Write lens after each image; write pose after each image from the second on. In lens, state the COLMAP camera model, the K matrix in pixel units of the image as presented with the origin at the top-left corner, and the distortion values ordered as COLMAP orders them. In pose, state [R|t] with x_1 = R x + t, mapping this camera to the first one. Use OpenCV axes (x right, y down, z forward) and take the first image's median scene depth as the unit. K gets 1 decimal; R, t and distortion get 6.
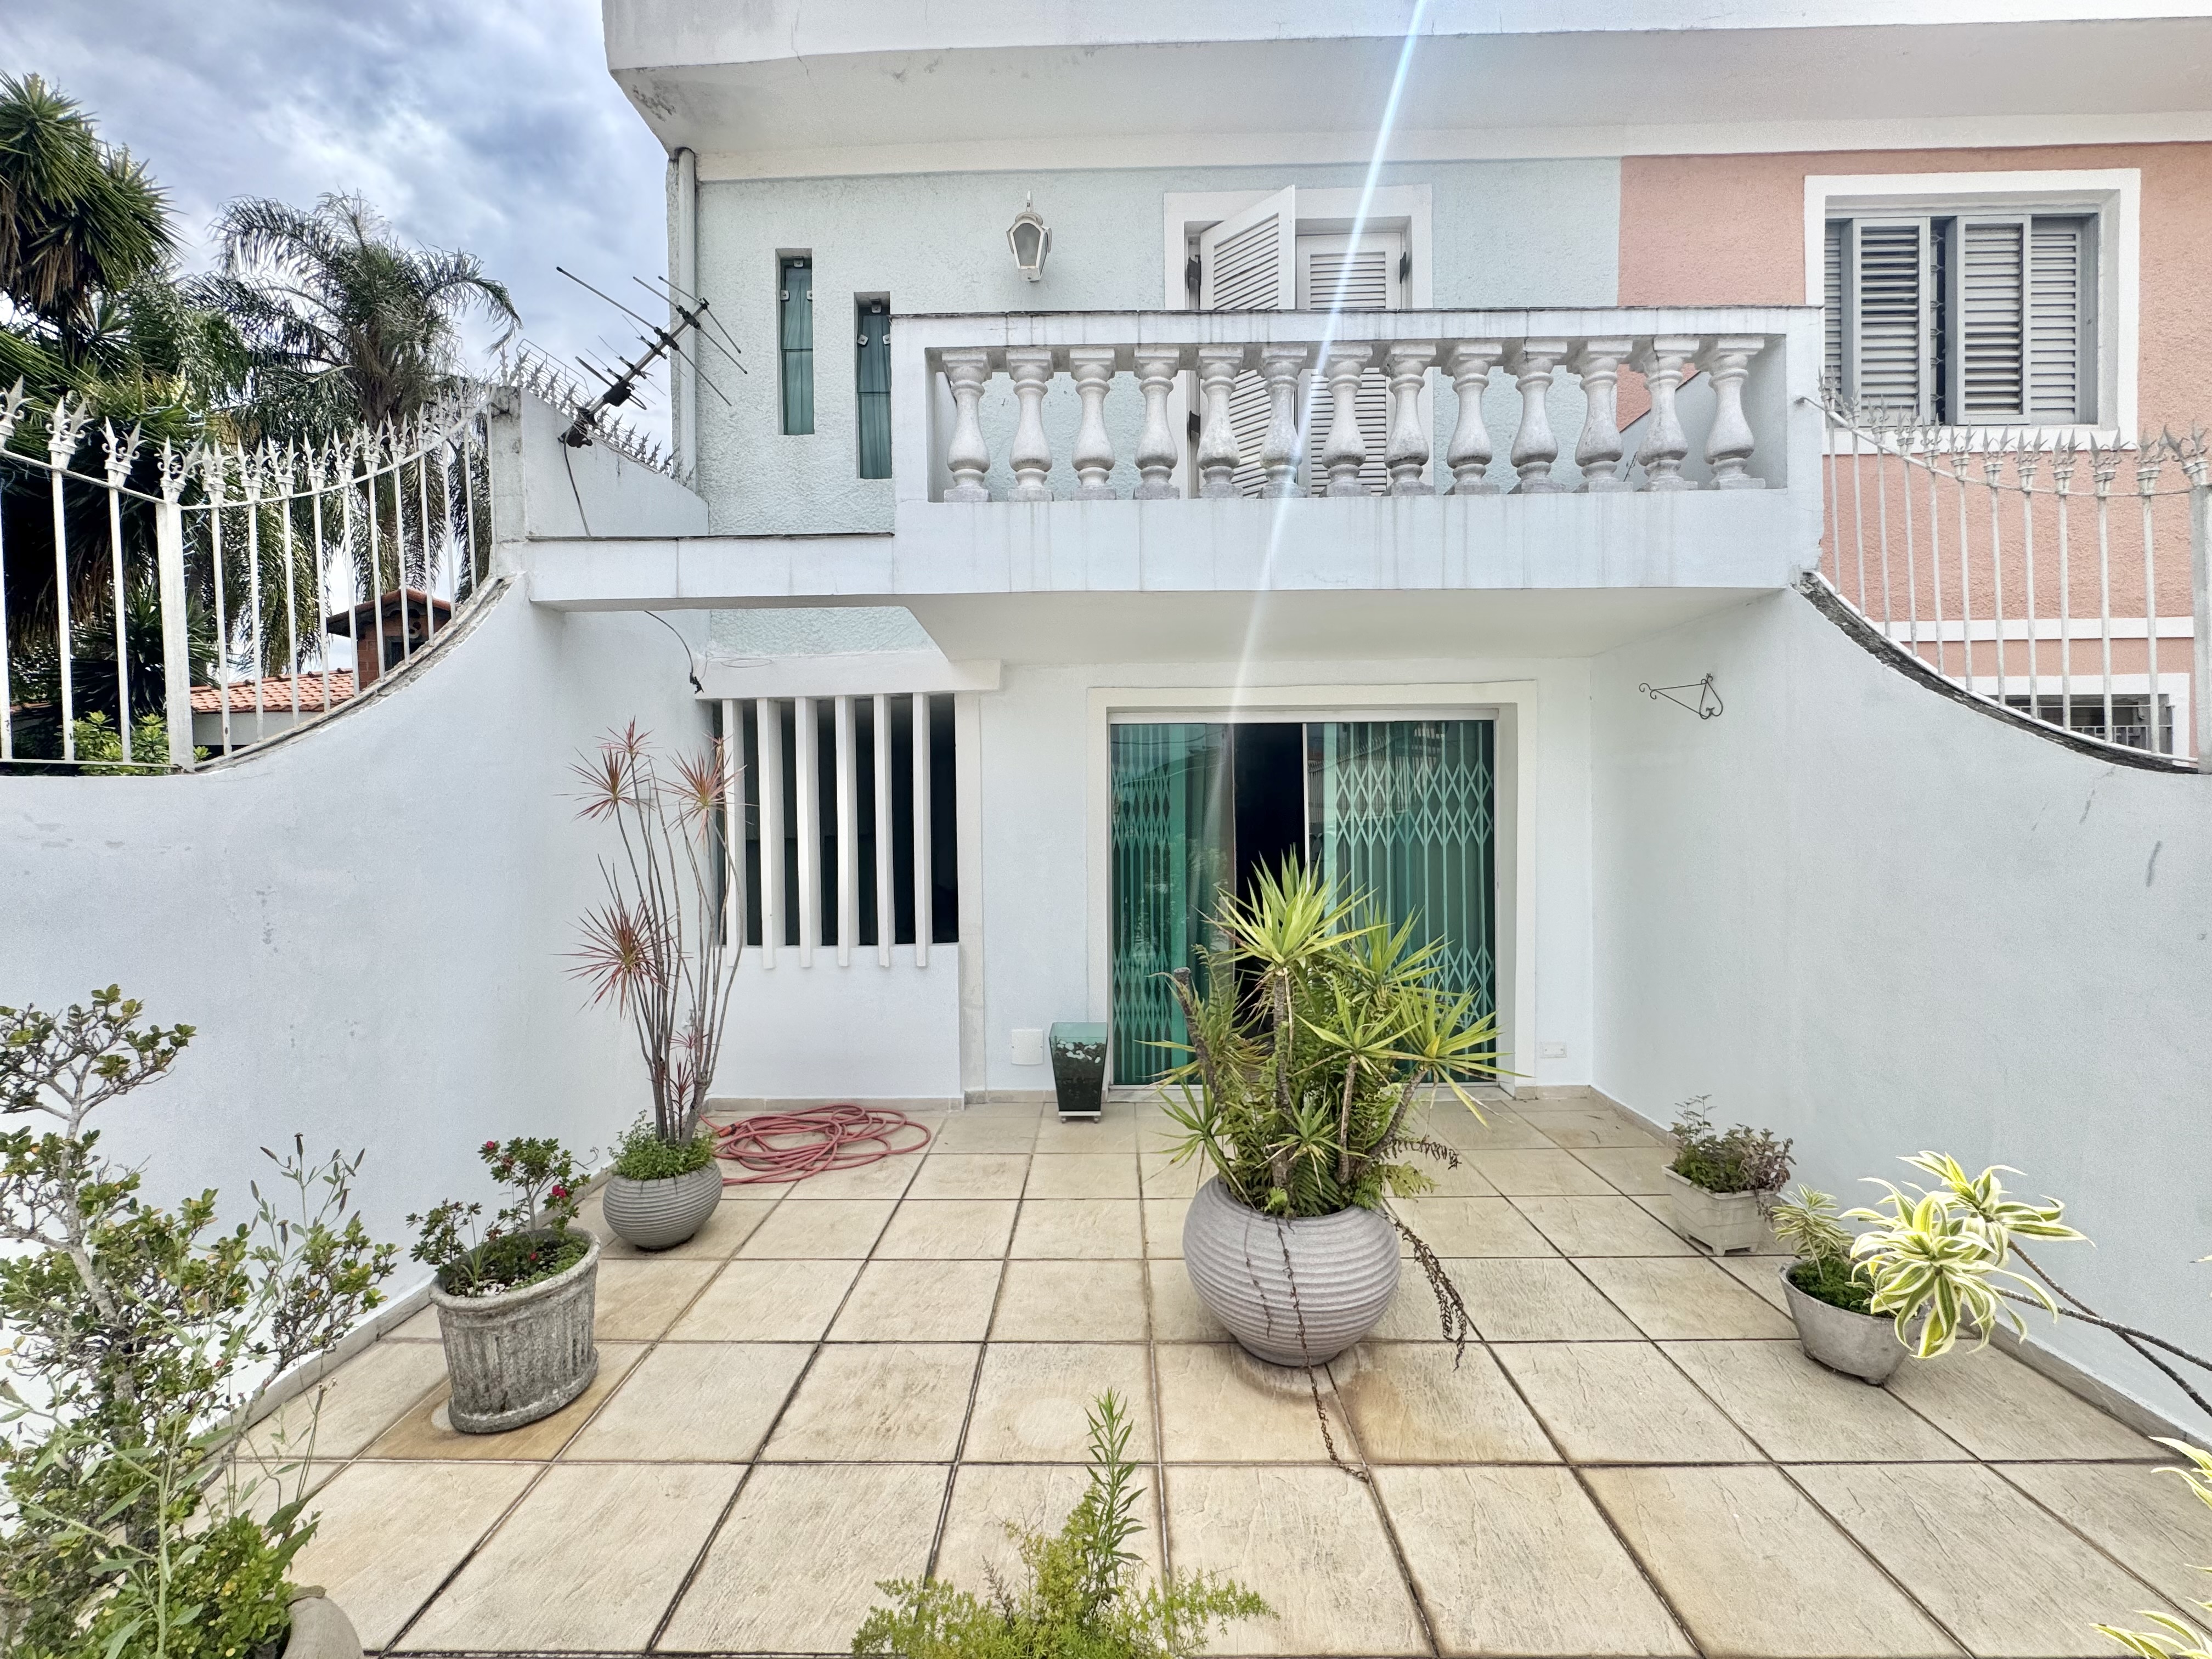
lens RADIAL K [[882.6, 0, 1104.8], [0, 882.6, 826.5], [0, 0, 1]] dist [-0.002859, 0.000574]
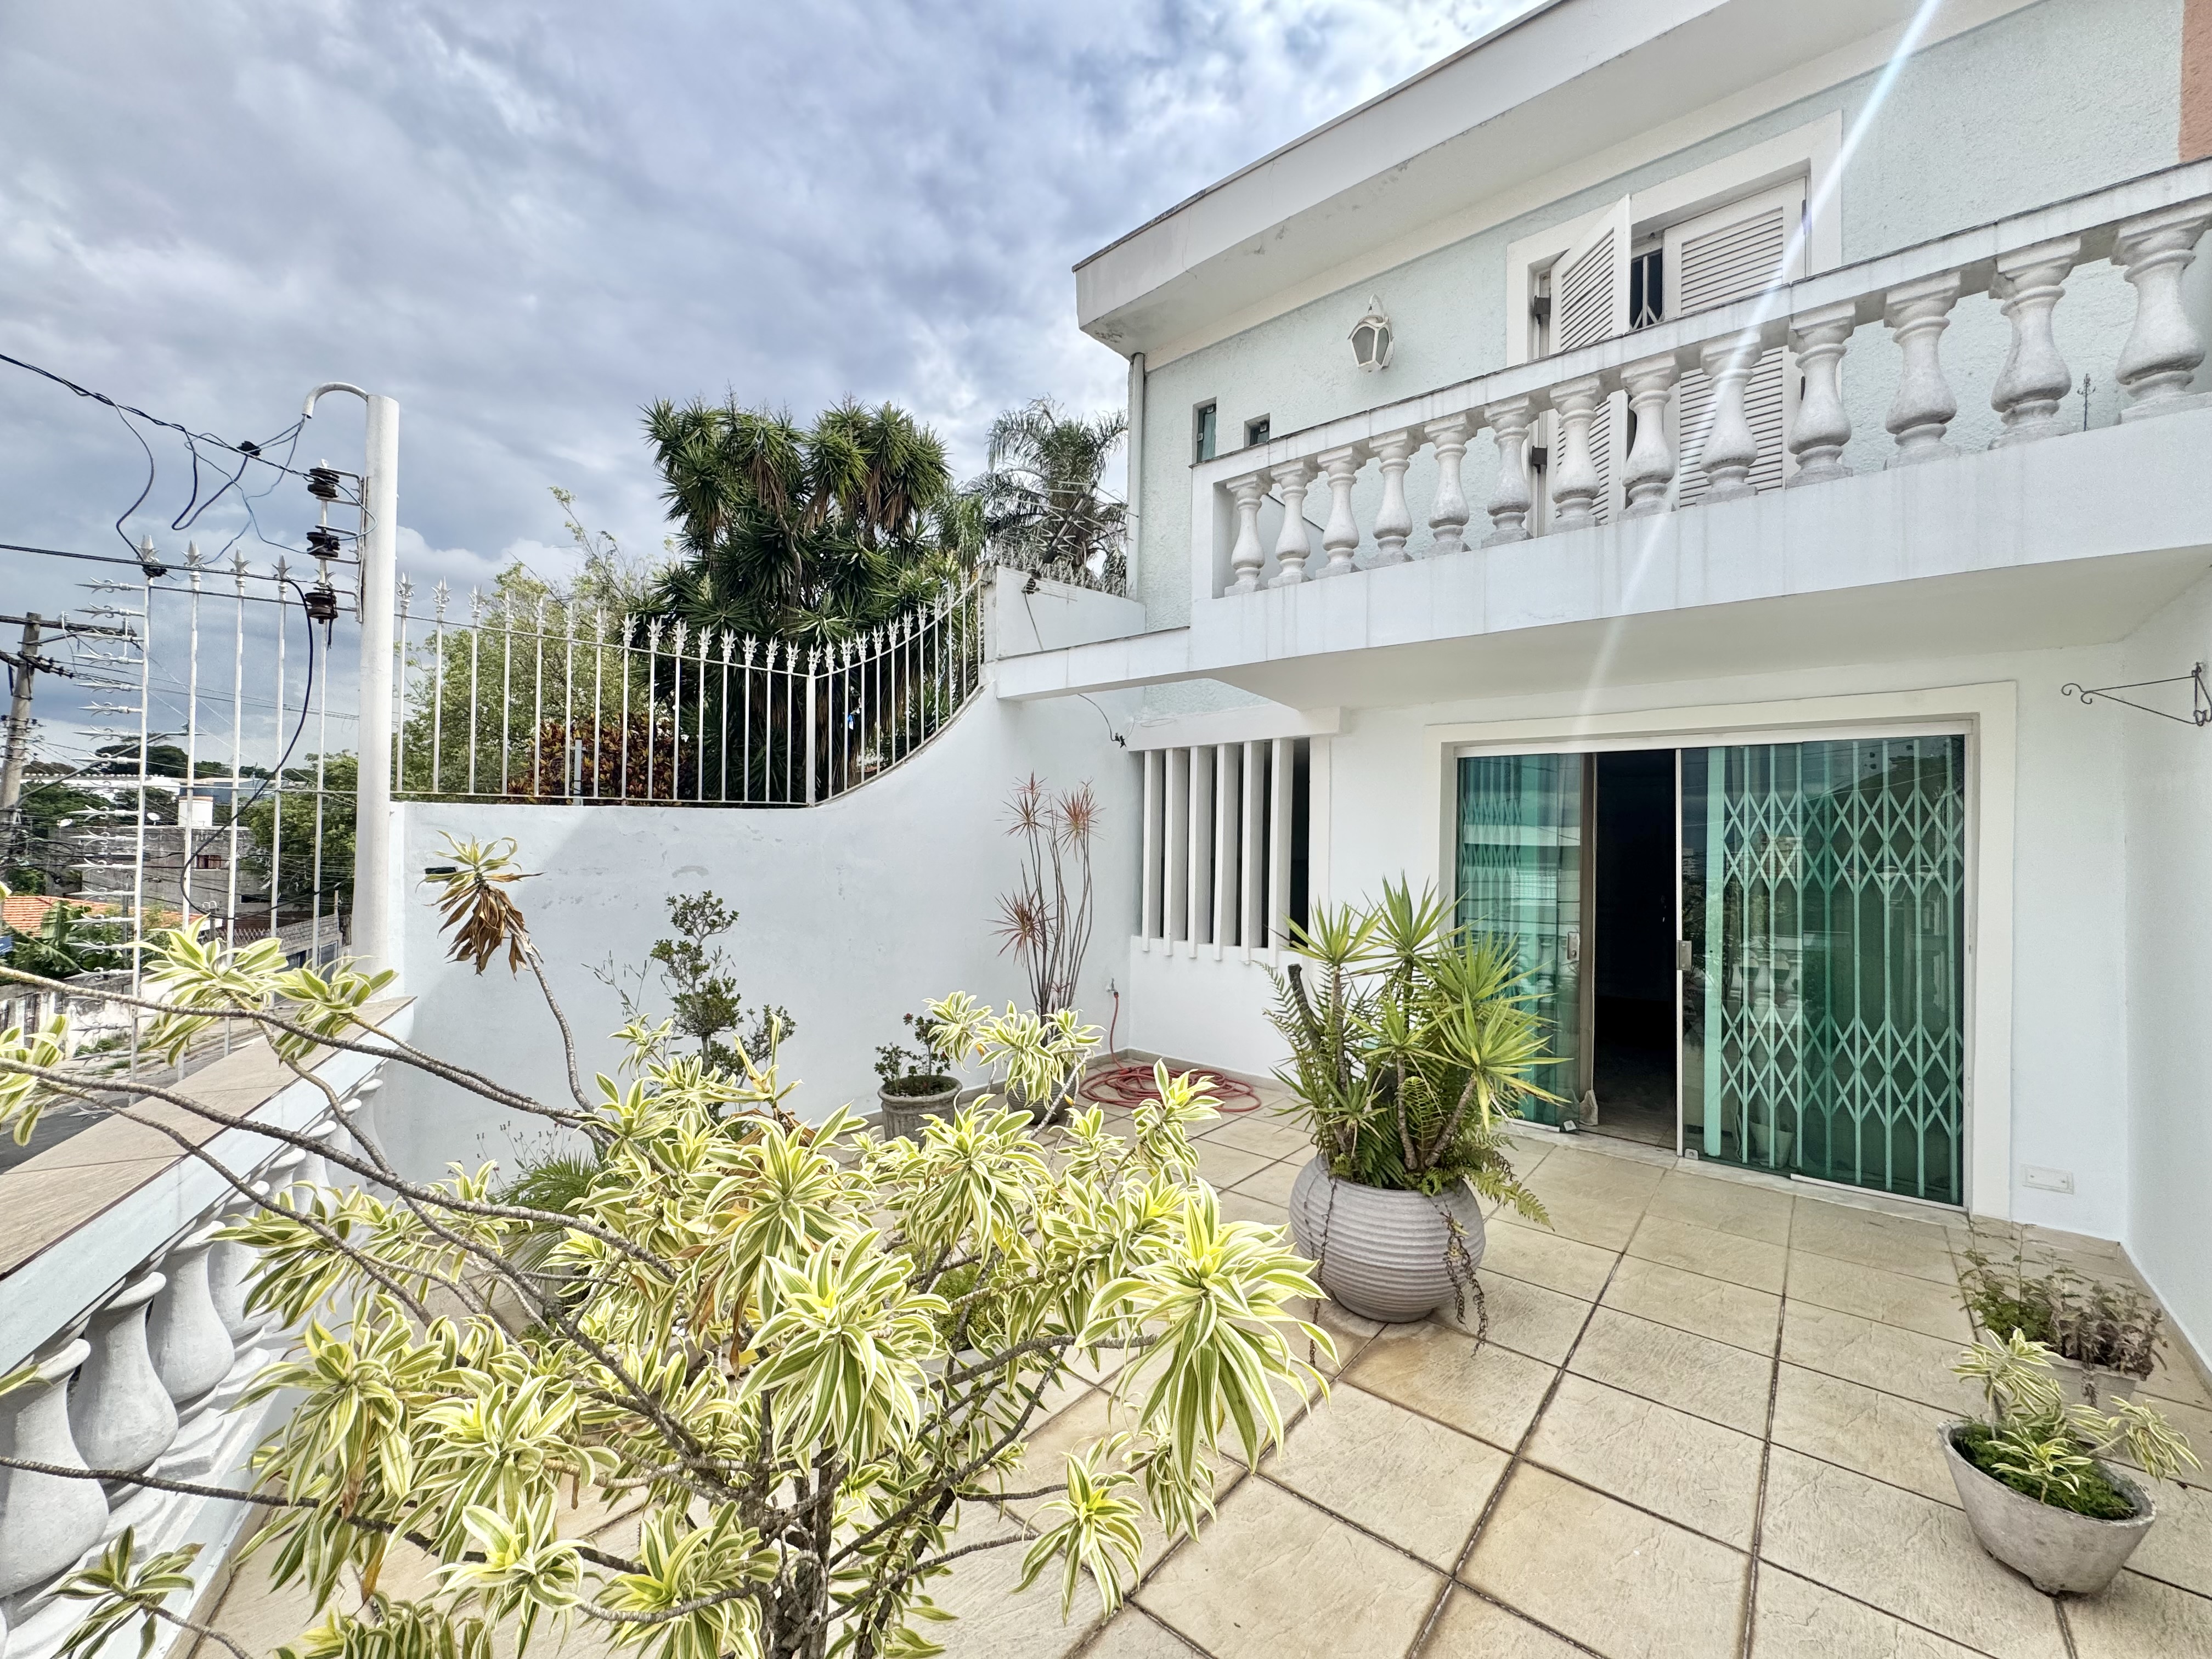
lens RADIAL K [[882.6, 0, 1104.8], [0, 882.6, 826.5], [0, 0, 1]] dist [-0.002859, 0.000574]
pose [[0.778802, 0.012539, -0.627144, 0.358208], [-0.034168, 0.999164, -0.022454, 0.002918], [0.626338, 0.038915, 0.778579, -0.075266]]
